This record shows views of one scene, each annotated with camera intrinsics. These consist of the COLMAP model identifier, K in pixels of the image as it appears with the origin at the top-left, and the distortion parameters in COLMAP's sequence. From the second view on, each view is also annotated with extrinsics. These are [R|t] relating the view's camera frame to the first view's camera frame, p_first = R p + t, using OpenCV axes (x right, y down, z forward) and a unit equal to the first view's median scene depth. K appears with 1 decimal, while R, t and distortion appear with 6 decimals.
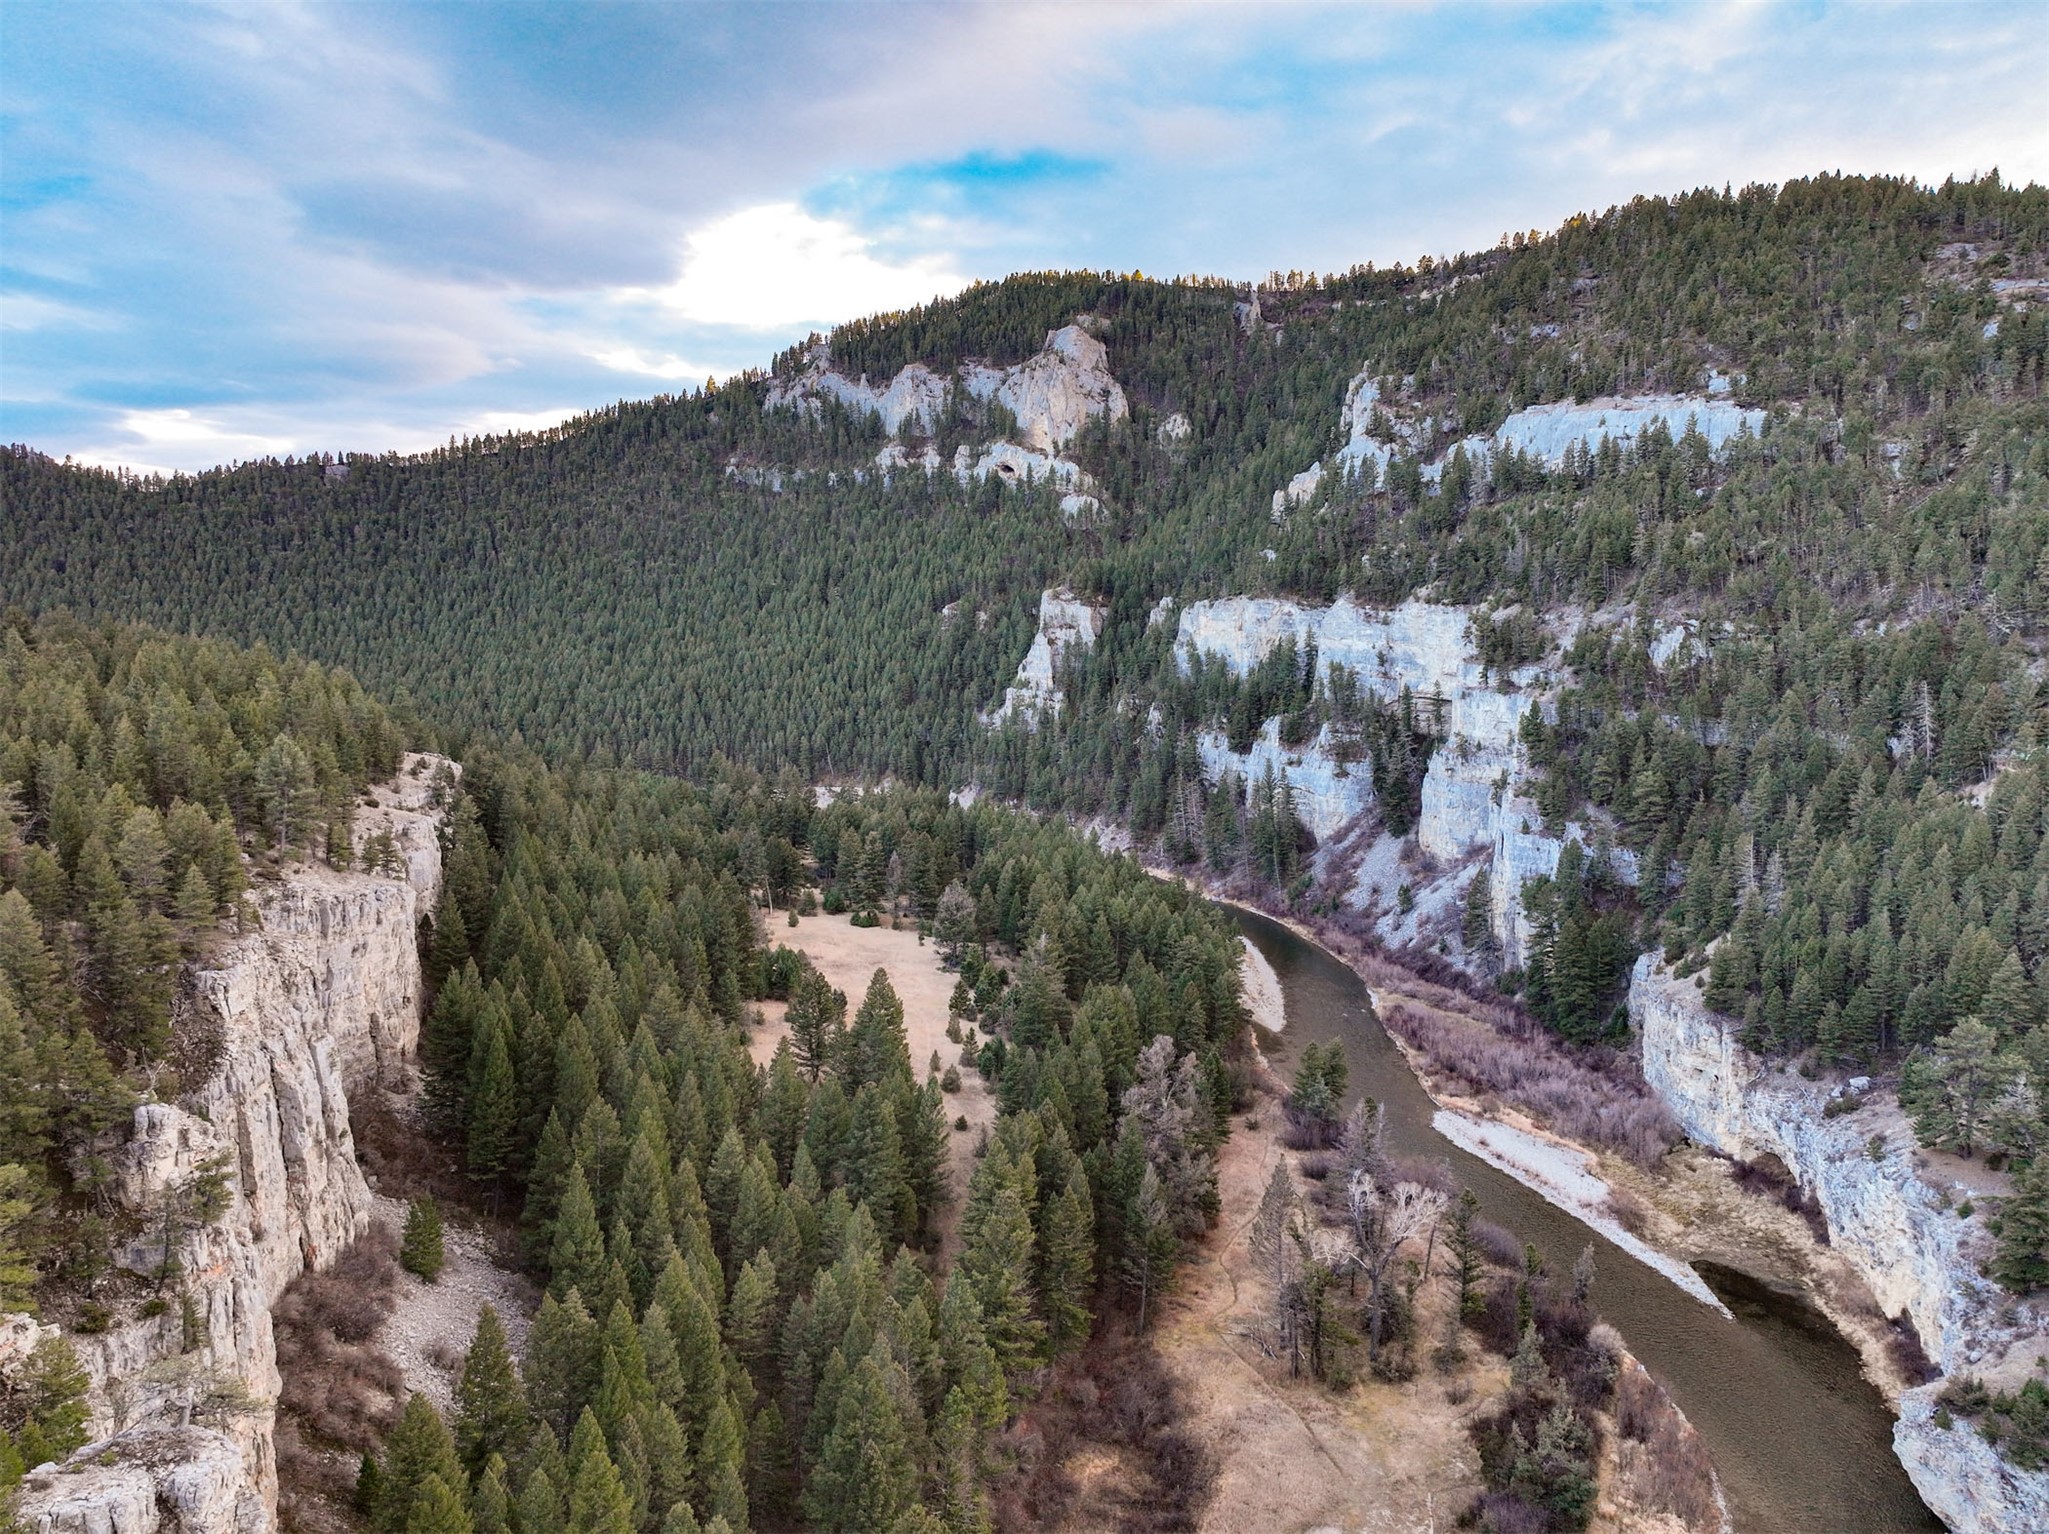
lens RADIAL K [[1478.9, 0, 1024.5], [0, 1478.9, 767.0], [0, 0, 1]] dist [-0.007197, 0.029693]
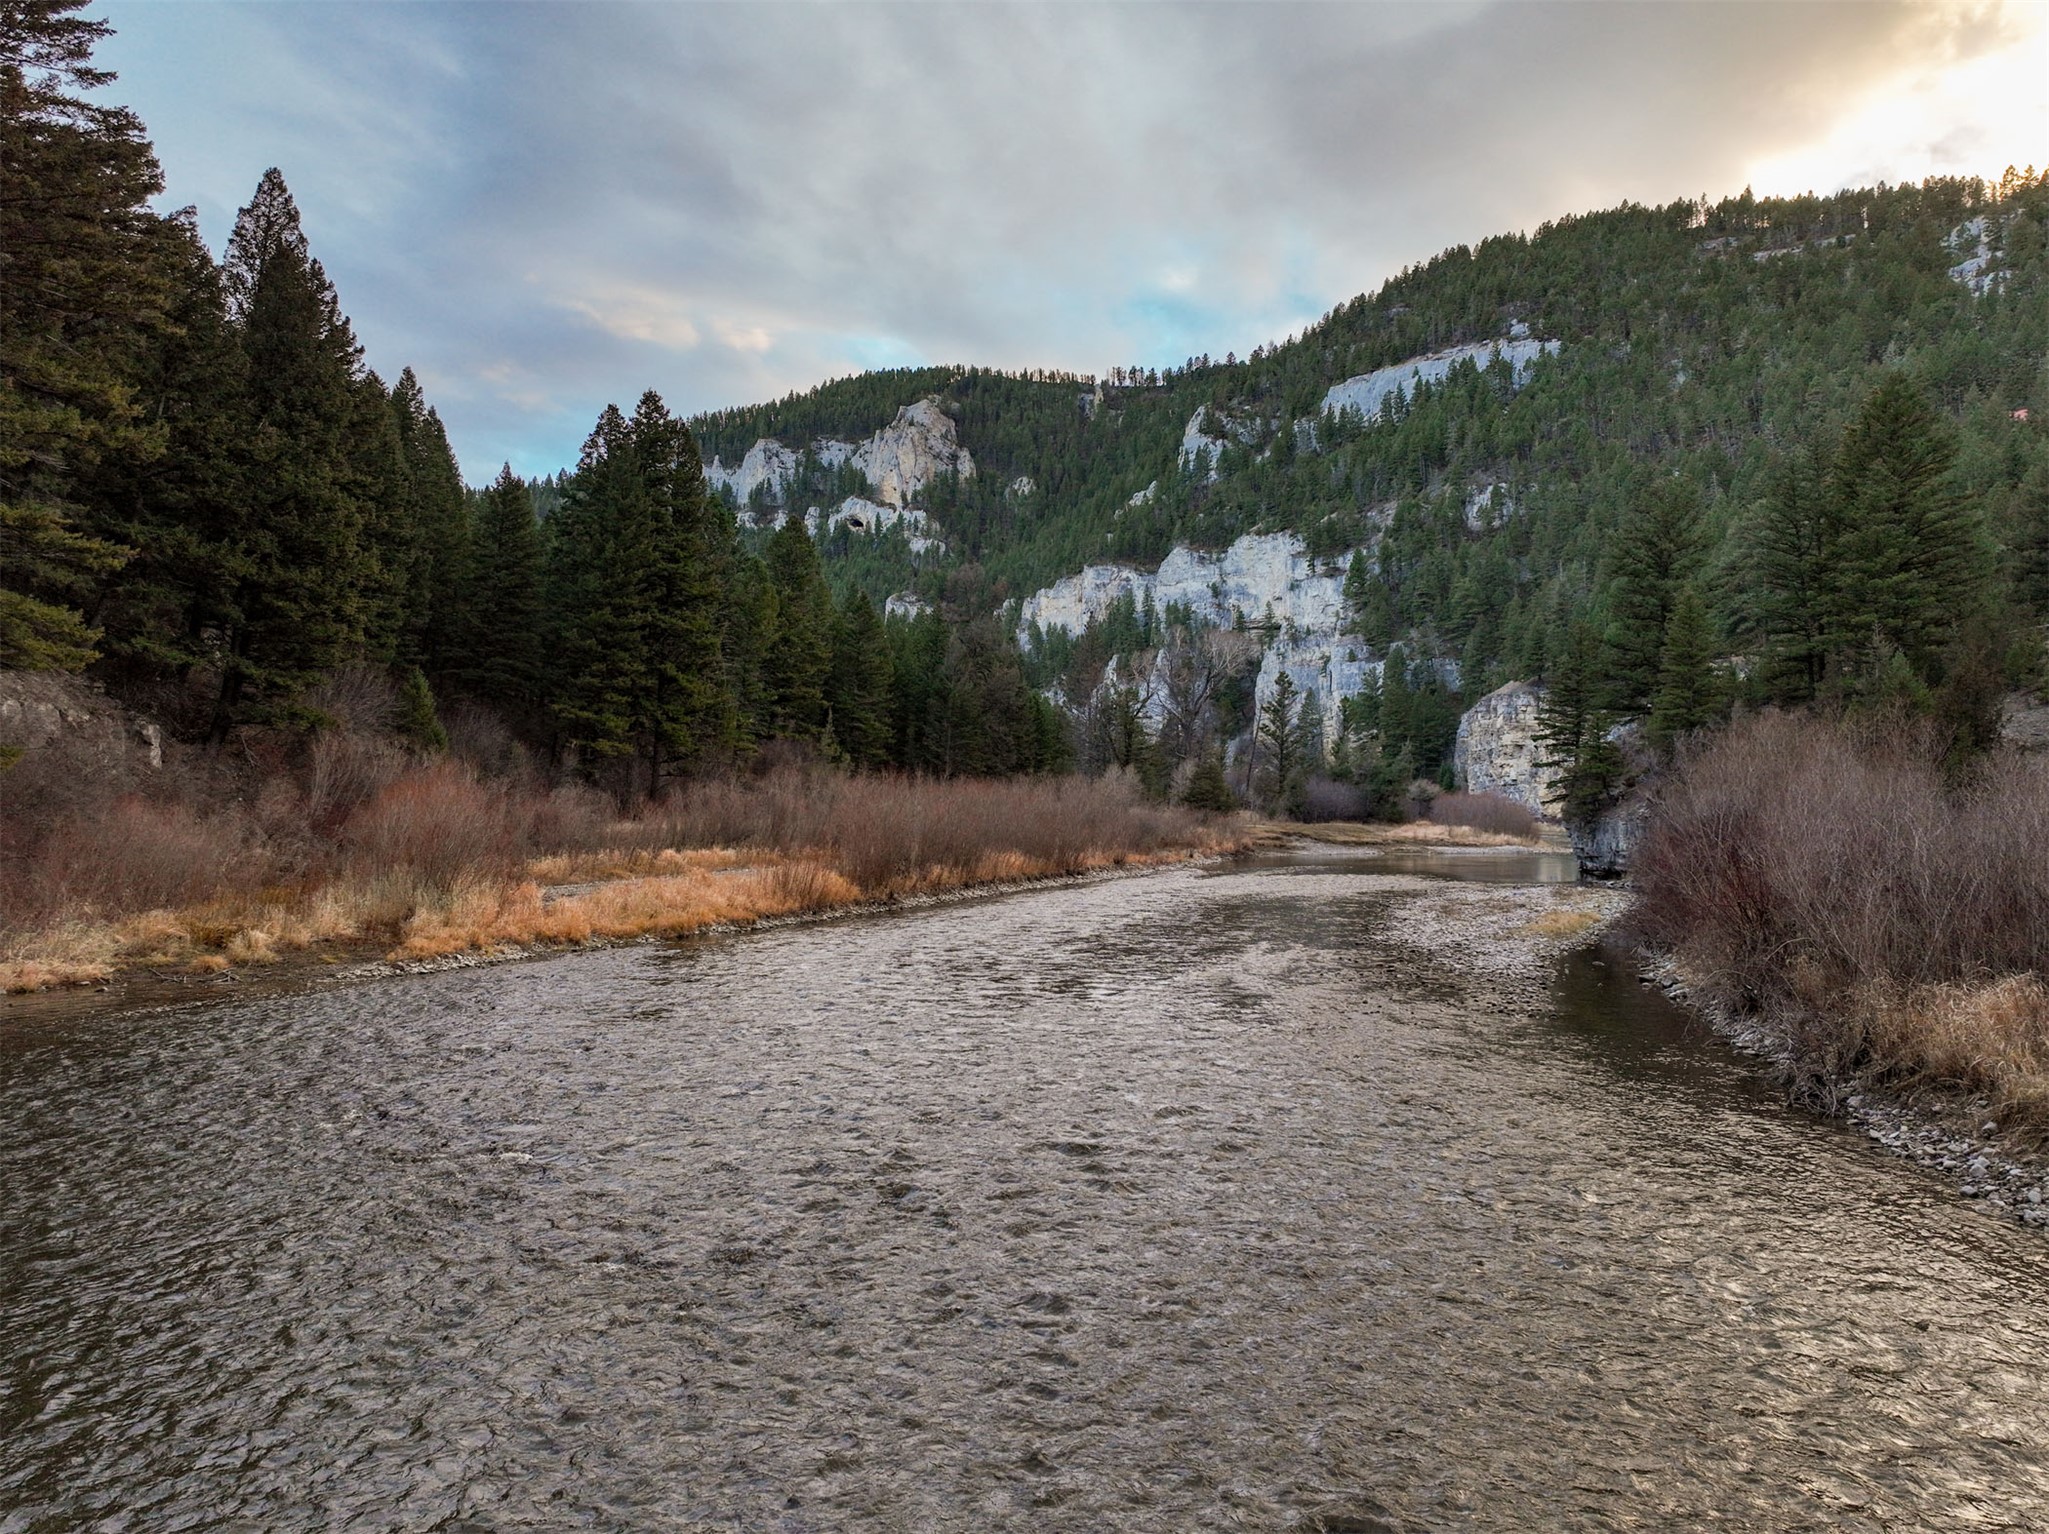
lens RADIAL K [[1478.9, 0, 1024.5], [0, 1478.9, 767.0], [0, 0, 1]] dist [-0.007197, 0.029693]
pose [[0.995478, 0.010072, 0.094462, 0.009357], [0.003445, 0.989881, -0.141858, 0.111703], [-0.094935, 0.141542, 0.985370, 0.015840]]
